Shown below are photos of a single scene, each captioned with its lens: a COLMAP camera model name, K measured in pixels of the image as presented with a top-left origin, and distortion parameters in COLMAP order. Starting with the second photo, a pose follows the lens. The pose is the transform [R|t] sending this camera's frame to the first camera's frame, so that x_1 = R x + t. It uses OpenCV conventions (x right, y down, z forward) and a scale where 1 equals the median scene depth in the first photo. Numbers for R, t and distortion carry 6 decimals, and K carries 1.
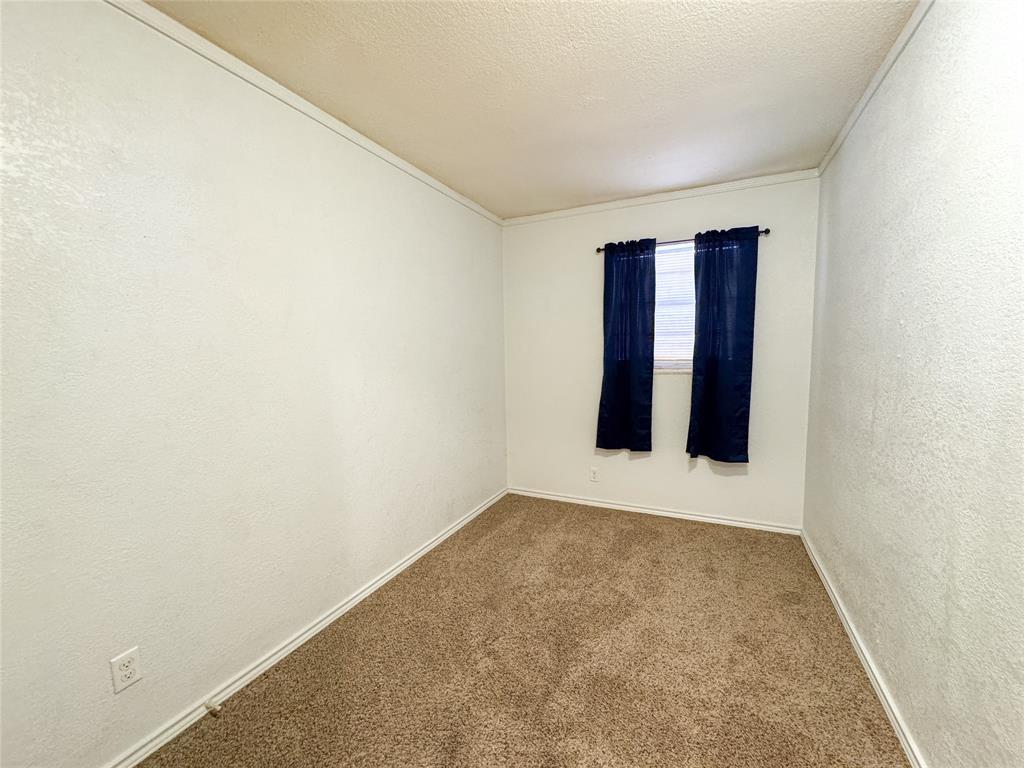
lens RADIAL K [[415.6, 0, 510.8], [0, 415.6, 384.1], [0, 0, 1]] dist [-0.000276, -0.000359]
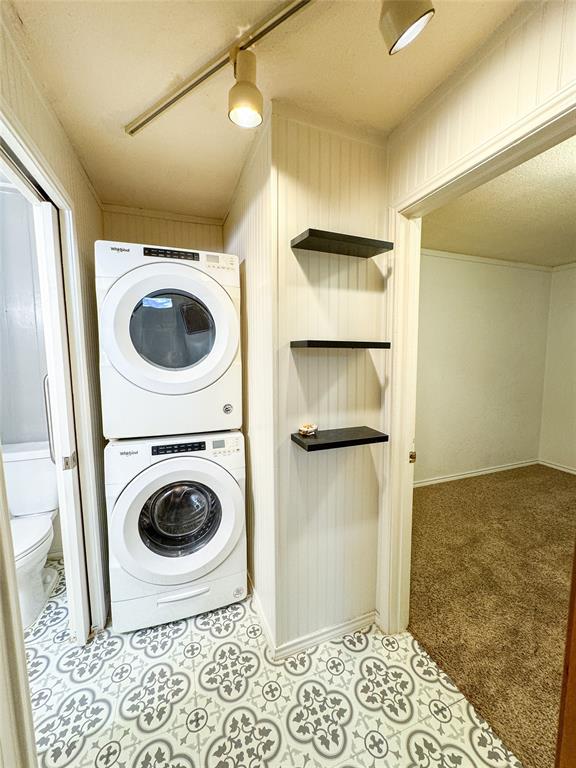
lens RADIAL K [[311.7, 0, 287.3], [0, 311.7, 382.2], [0, 0, 1]] dist [-0.000276, -0.000359]
pose [[0.723570, 0.078356, -0.685789, 0.119873], [-0.064614, 0.996862, 0.045724, -0.003630], [0.687220, 0.011227, 0.726363, -0.515824]]
